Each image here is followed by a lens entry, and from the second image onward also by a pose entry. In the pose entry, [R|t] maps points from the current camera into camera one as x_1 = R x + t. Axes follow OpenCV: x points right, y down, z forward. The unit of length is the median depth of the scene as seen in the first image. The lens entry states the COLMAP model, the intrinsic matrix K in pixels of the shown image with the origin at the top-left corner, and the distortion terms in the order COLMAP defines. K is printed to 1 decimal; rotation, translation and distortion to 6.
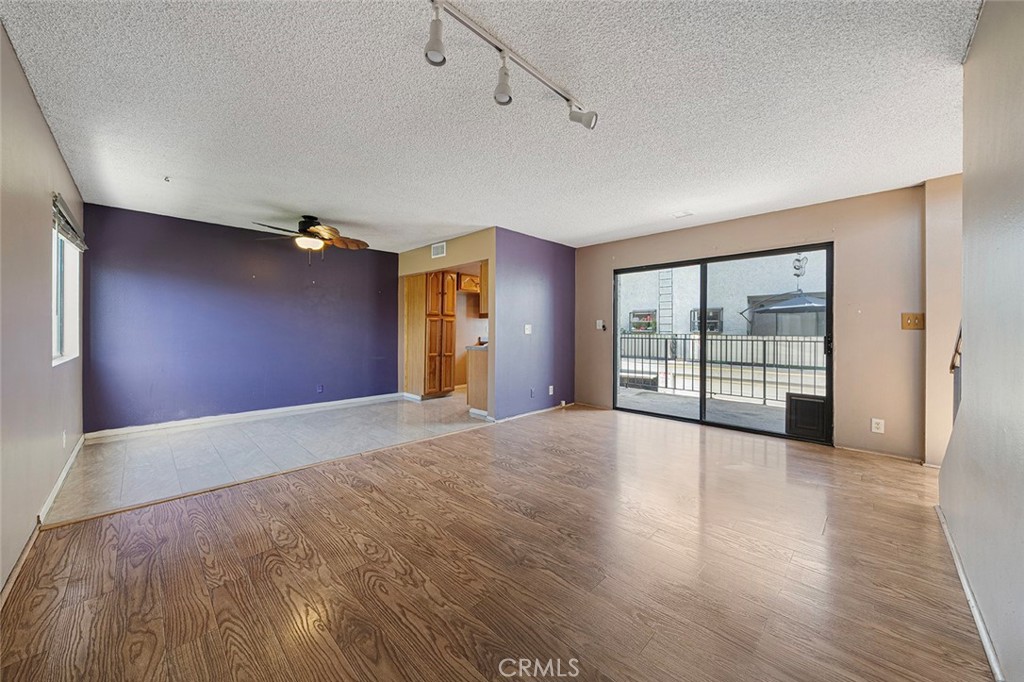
lens RADIAL K [[374.4, 0, 512.4], [0, 374.4, 328.5], [0, 0, 1]] dist [-0.000097, -0.000804]
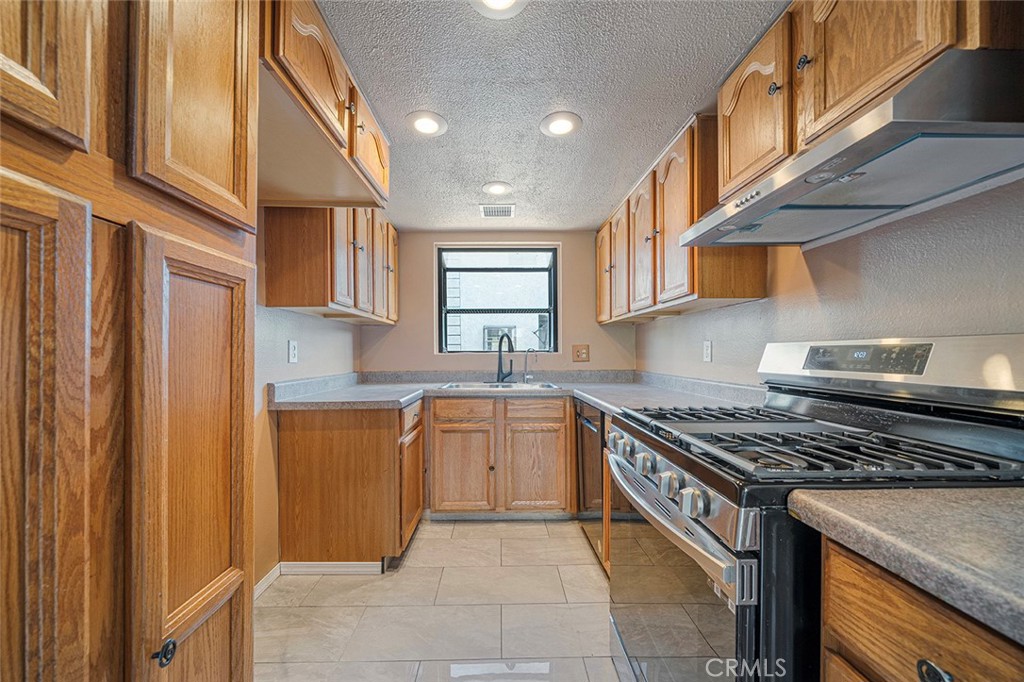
lens RADIAL K [[374.4, 0, 497.4], [0, 374.4, 353.1], [0, 0, 1]] dist [-0.000097, -0.000804]
pose [[0.709683, -0.011611, 0.704425, -0.214566], [0.008535, 0.999933, 0.007882, 0.002501], [-0.704469, 0.000419, 0.709735, 1.011269]]
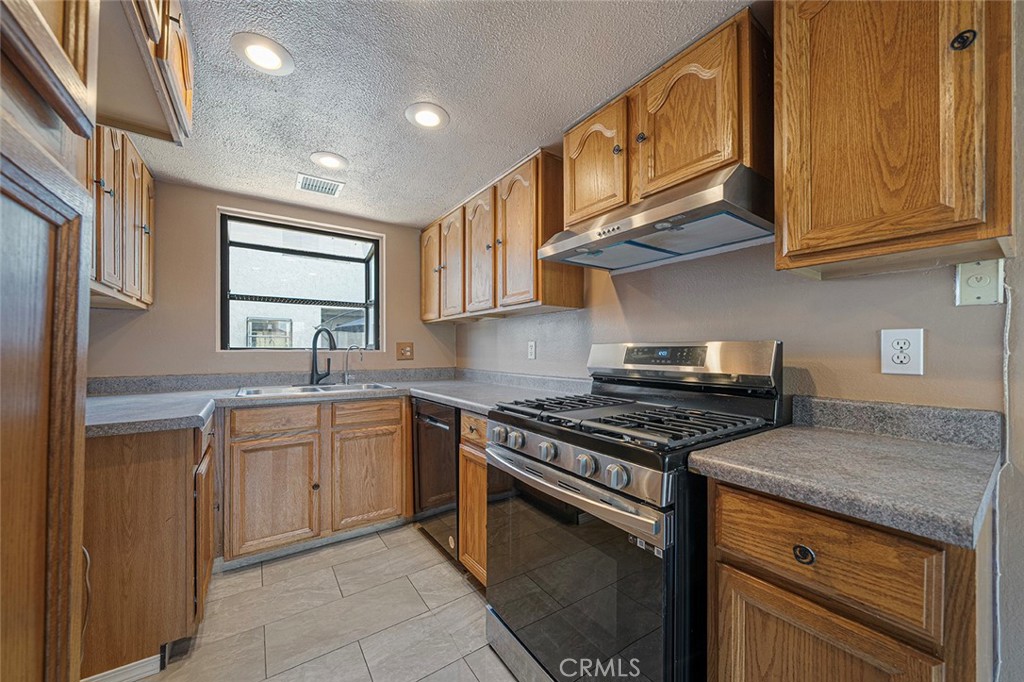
lens RADIAL K [[374.4, 0, 497.9], [0, 374.4, 346.0], [0, 0, 1]] dist [-0.000097, -0.000804]
pose [[0.203576, 0.003108, 0.979054, -0.239877], [-0.001266, 0.999995, -0.002912, 0.002121], [-0.979058, -0.000647, 0.203579, 1.076754]]
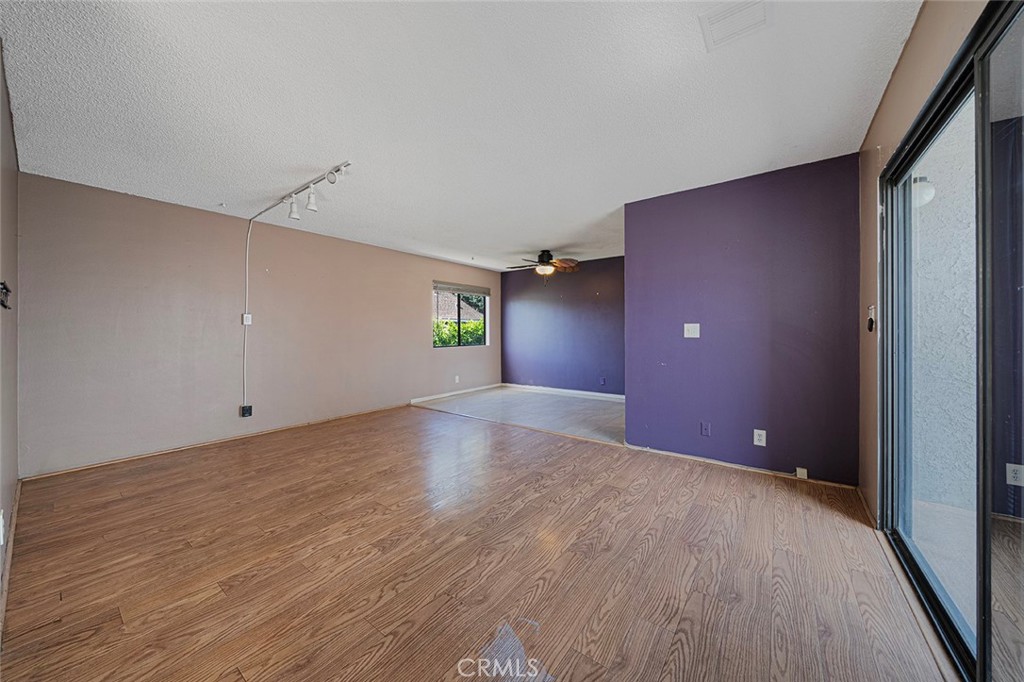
lens RADIAL K [[349.5, 0, 504.3], [0, 349.5, 337.0], [0, 0, 1]] dist [0.004919, -0.000053]
pose [[0.125585, 0.007620, -0.992054, 0.581190], [0.010738, 0.999901, 0.009040, 0.003594], [0.992025, -0.011788, 0.125490, 0.553823]]
